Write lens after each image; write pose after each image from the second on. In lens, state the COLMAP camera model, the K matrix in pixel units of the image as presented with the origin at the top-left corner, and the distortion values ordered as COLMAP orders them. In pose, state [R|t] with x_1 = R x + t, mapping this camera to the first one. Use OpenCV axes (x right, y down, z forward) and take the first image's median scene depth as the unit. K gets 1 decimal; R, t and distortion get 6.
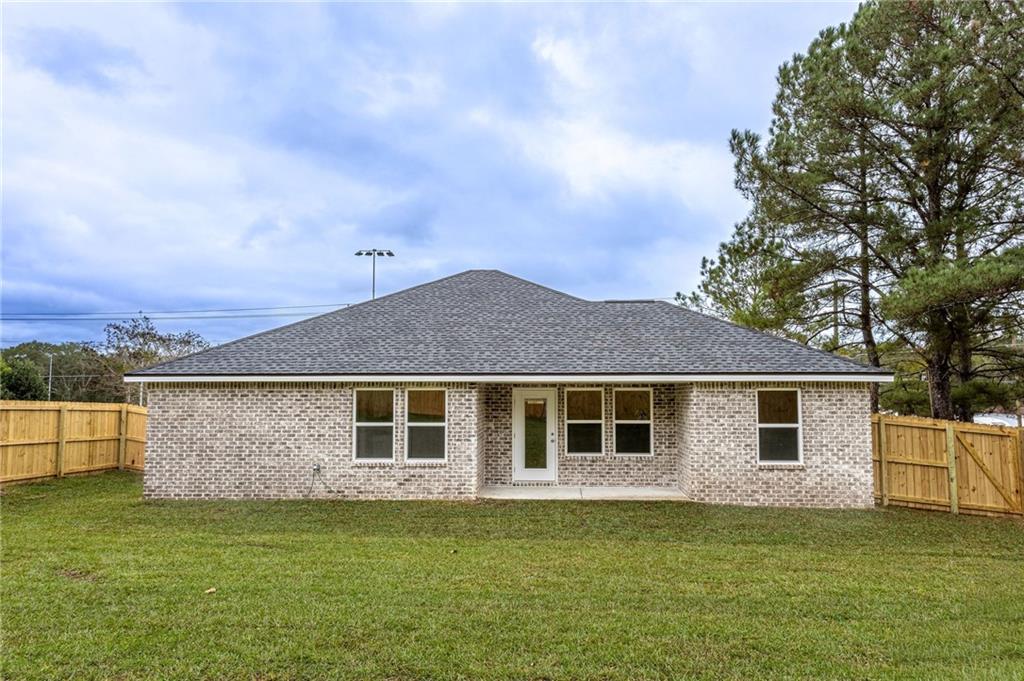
lens RADIAL K [[701.8, 0, 509.3], [0, 701.8, 341.3], [0, 0, 1]] dist [-0.002780, 0.064380]
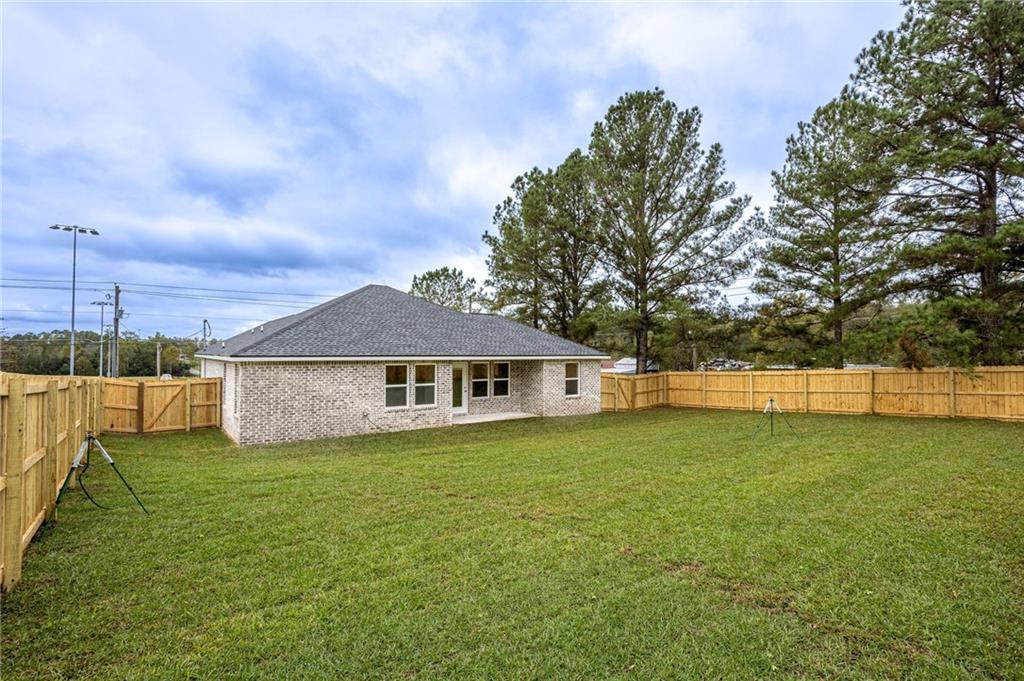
lens RADIAL K [[491.1, 0, 512.8], [0, 491.1, 340.5], [0, 0, 1]] dist [-0.047630, 0.028124]
pose [[0.762750, 0.019085, 0.646412, -0.733233], [-0.047753, 0.998498, 0.026866, -0.032220], [-0.644928, -0.051360, 0.762515, -0.048562]]
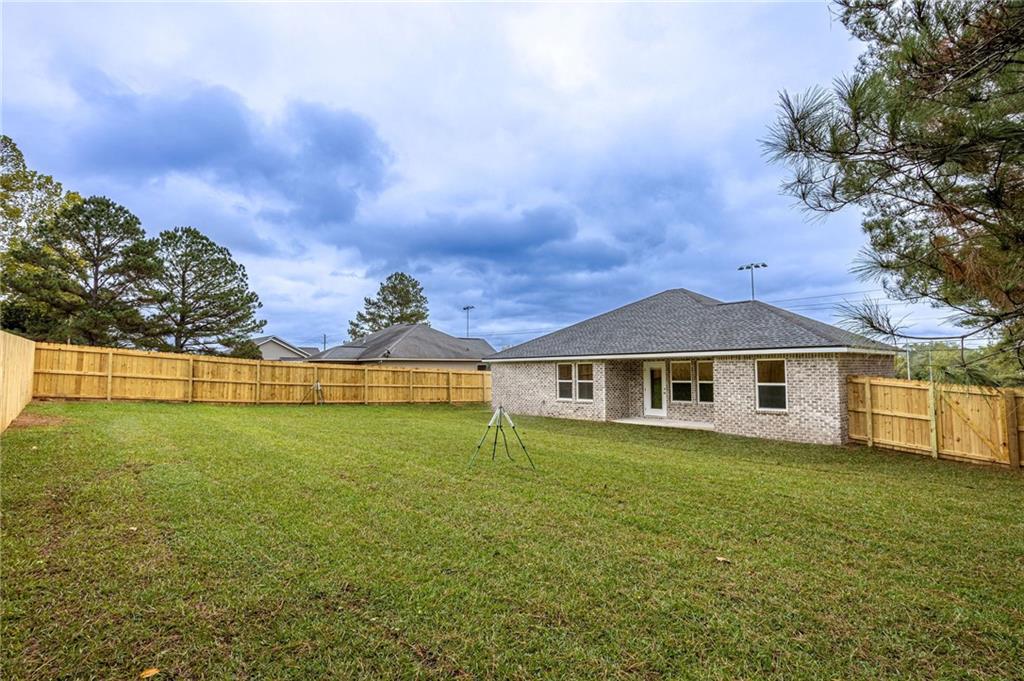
lens RADIAL K [[491.1, 0, 512.8], [0, 491.1, 340.5], [0, 0, 1]] dist [-0.047630, 0.028124]
pose [[0.705299, -0.046673, -0.707372, 0.699111], [0.057450, 0.998311, -0.008587, 0.006644], [0.706579, -0.034582, 0.706789, -0.088139]]
